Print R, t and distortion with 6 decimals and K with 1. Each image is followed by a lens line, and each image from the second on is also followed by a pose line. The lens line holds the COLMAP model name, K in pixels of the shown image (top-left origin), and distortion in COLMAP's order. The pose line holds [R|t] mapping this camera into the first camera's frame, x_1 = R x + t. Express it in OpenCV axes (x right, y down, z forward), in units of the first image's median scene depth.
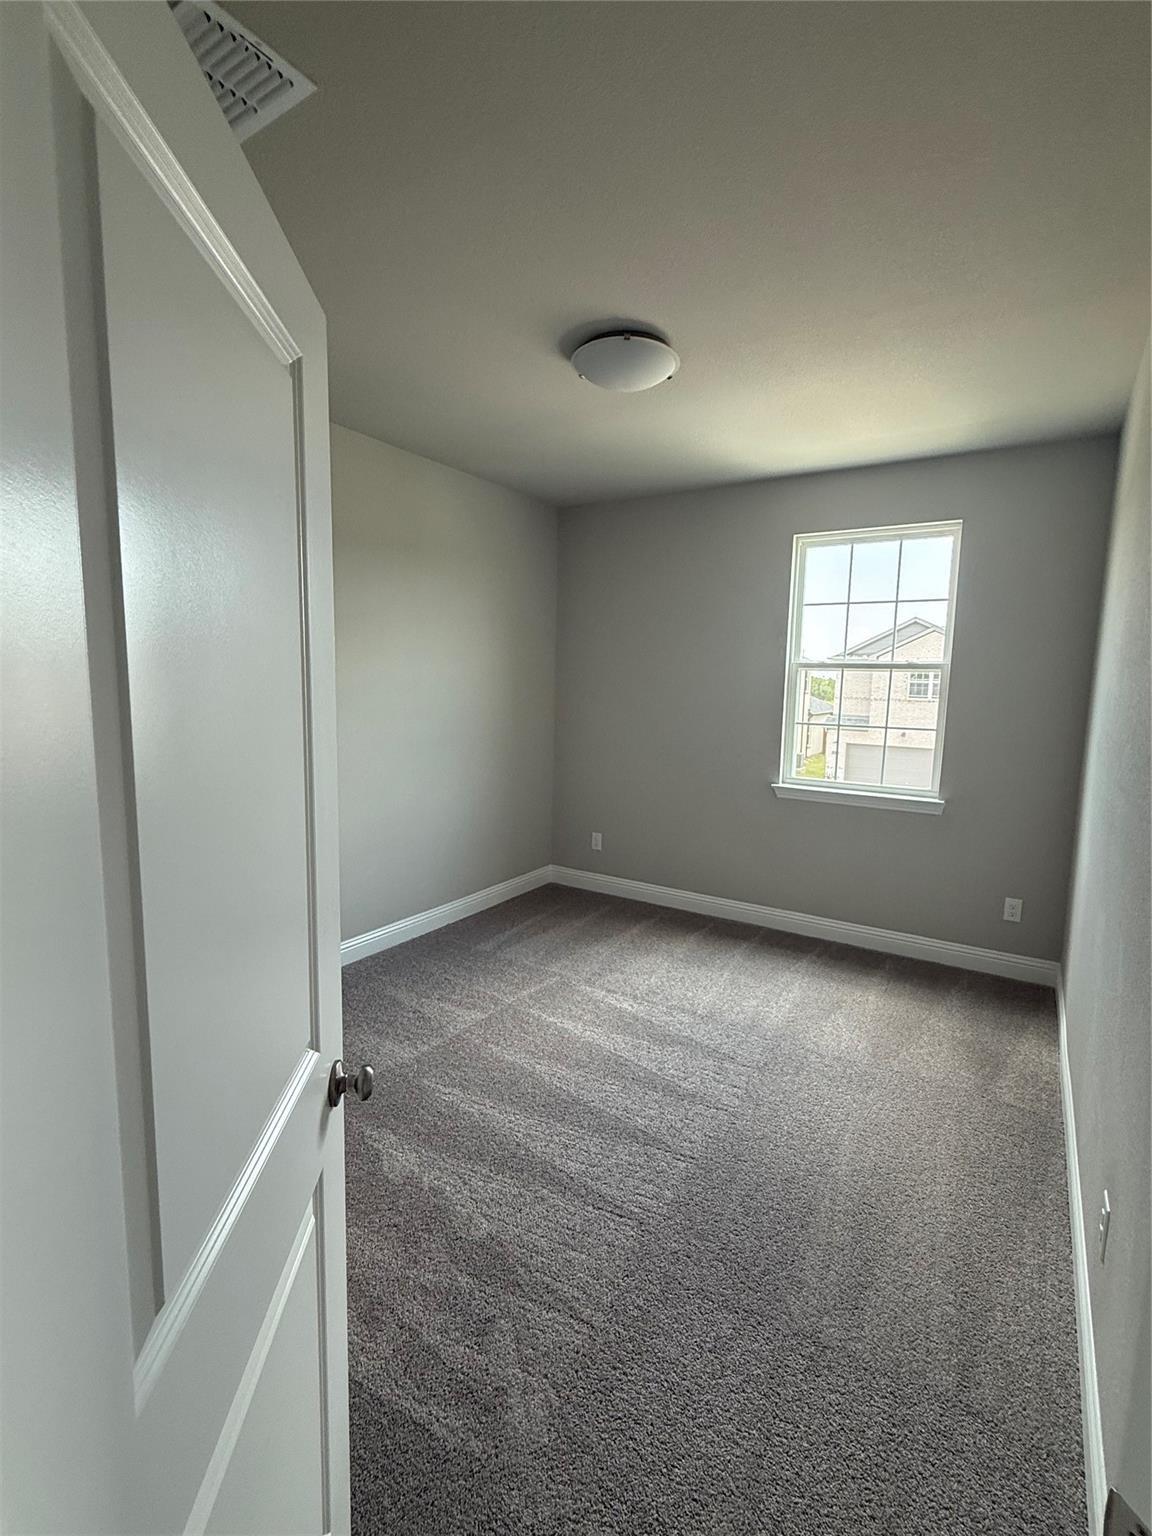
lens RADIAL K [[713.4, 0, 568.6], [0, 713.4, 764.7], [0, 0, 1]] dist [-0.001012, -0.000024]
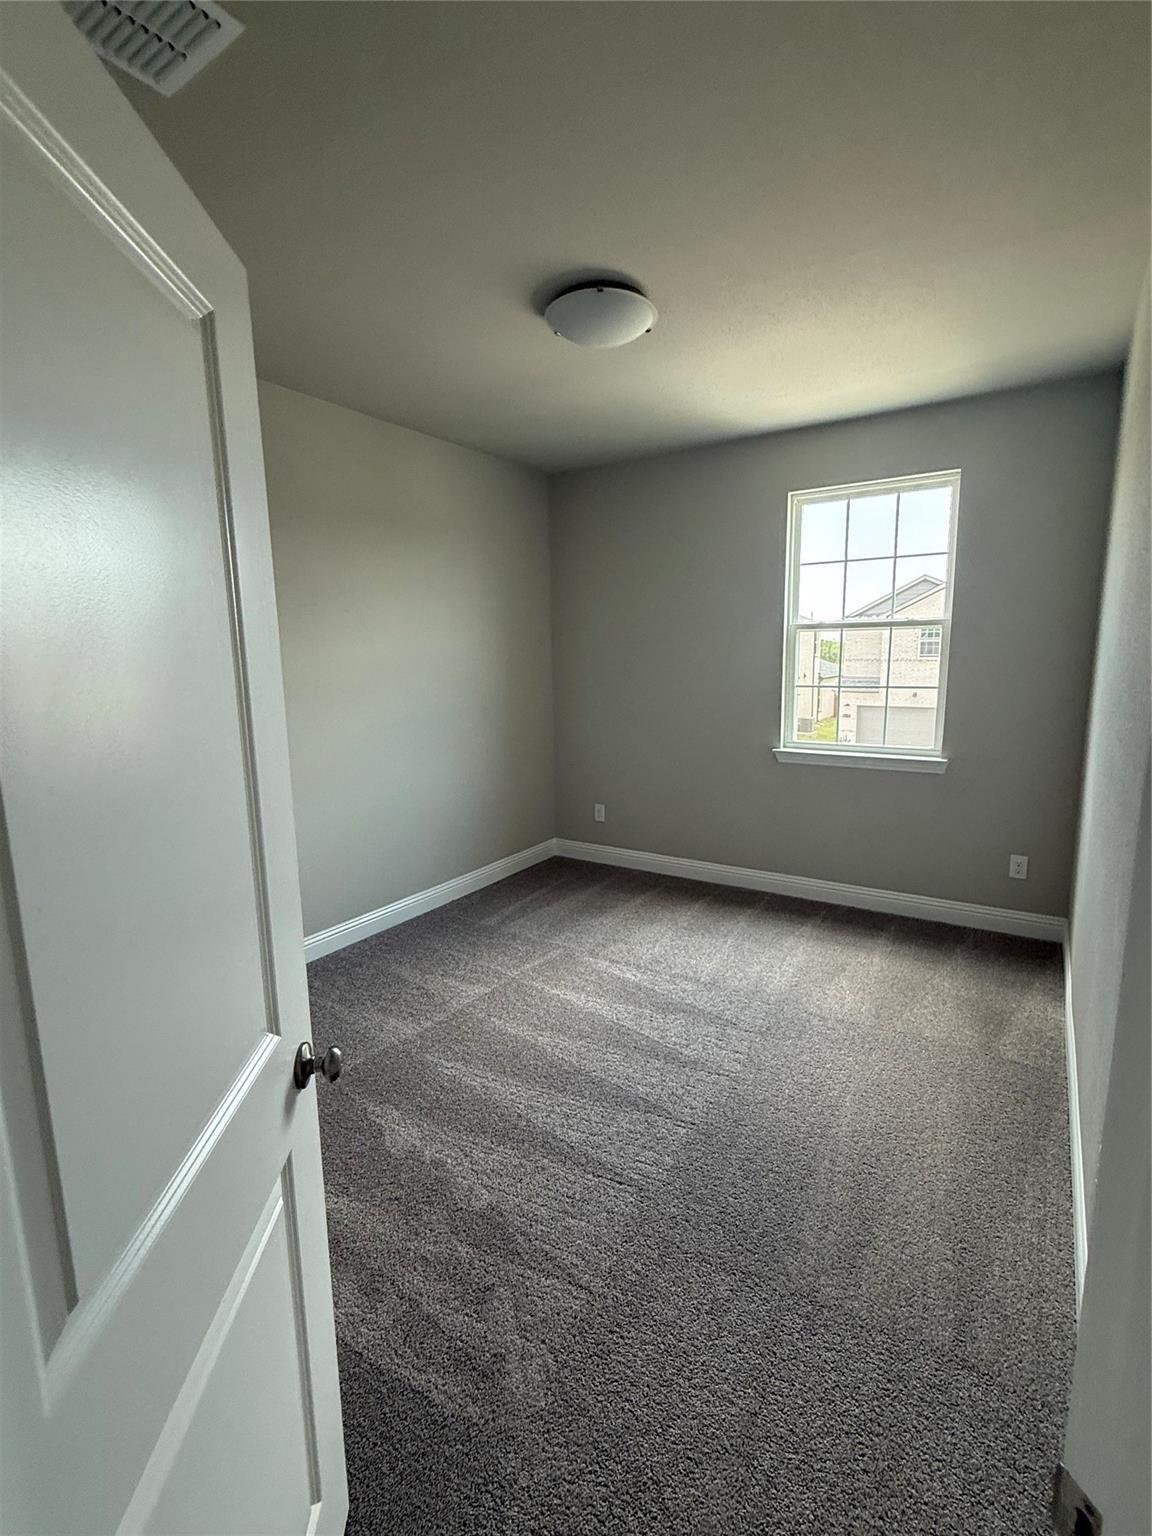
lens RADIAL K [[714.4, 0, 569.5], [0, 714.4, 765.5], [0, 0, 1]] dist [0.000770, -0.000771]
pose [[0.999252, -0.036484, -0.012848, 0.035676], [0.036955, 0.998572, 0.038573, 0.003355], [0.011422, -0.039019, 0.999173, 0.015200]]
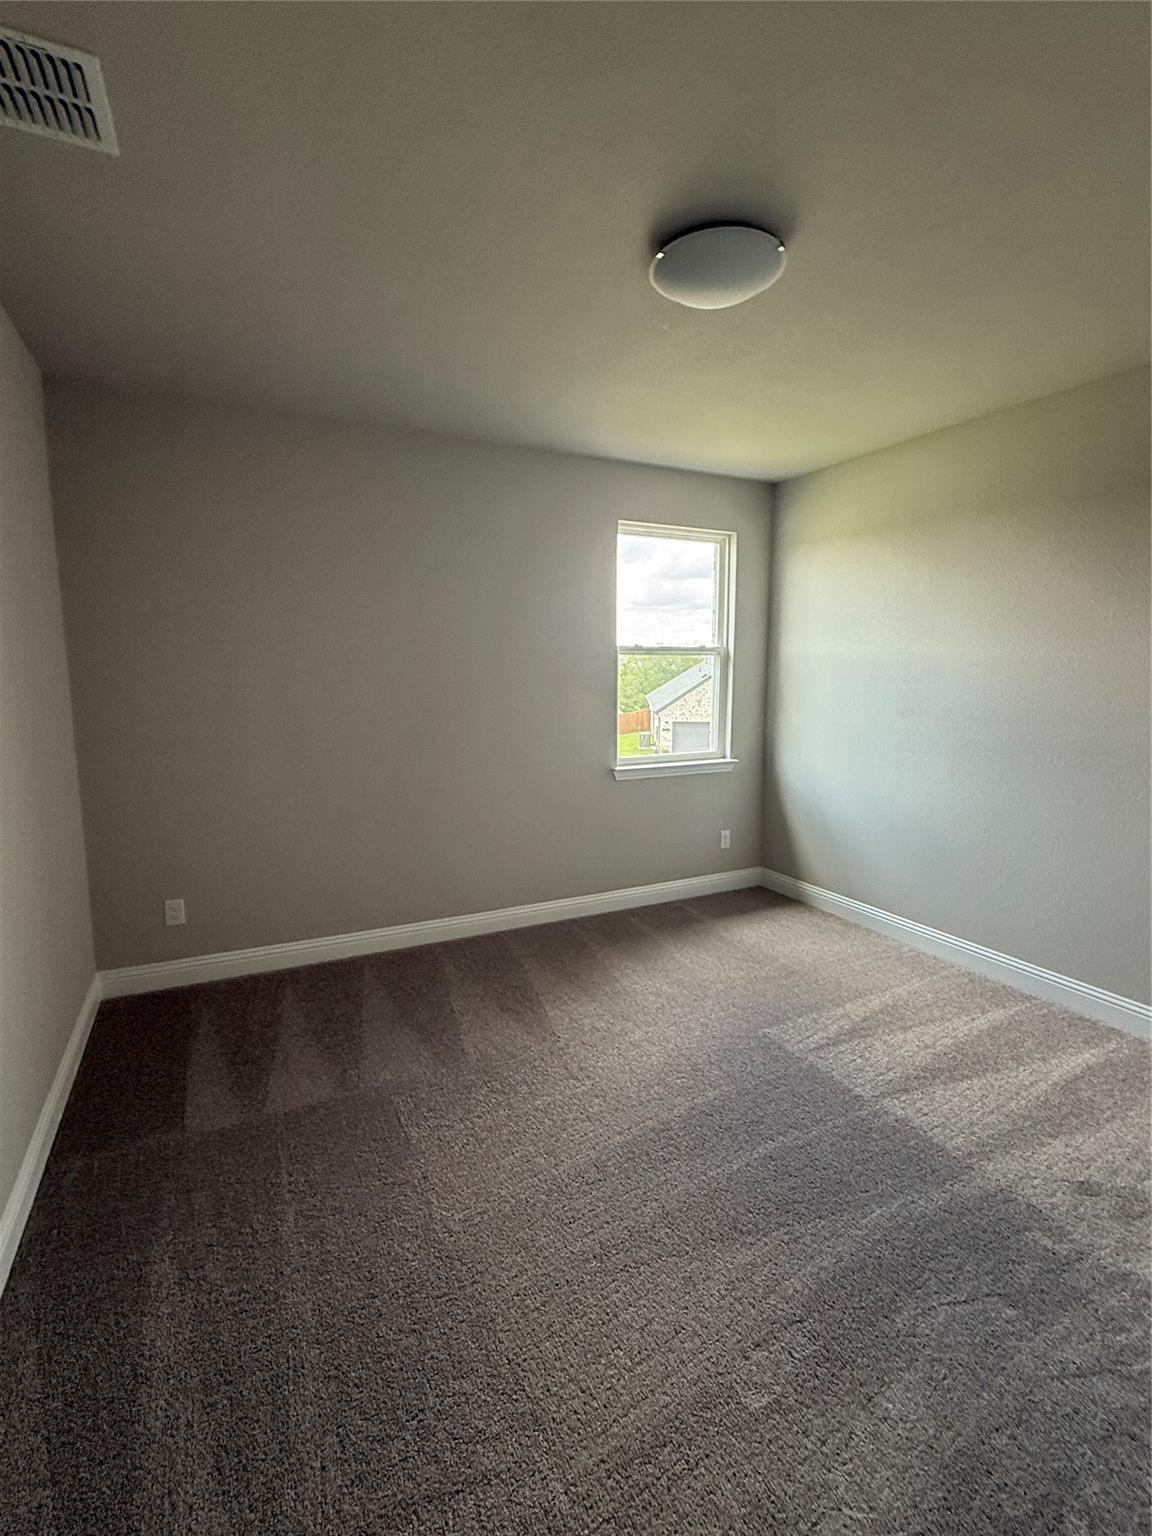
lens RADIAL K [[714.4, 0, 569.5], [0, 714.4, 765.5], [0, 0, 1]] dist [0.000770, -0.000771]
pose [[0.500874, -0.117634, 0.857489, -1.215589], [0.132055, 0.989508, 0.058610, -0.086044], [-0.855387, 0.083879, 0.511153, 1.095460]]
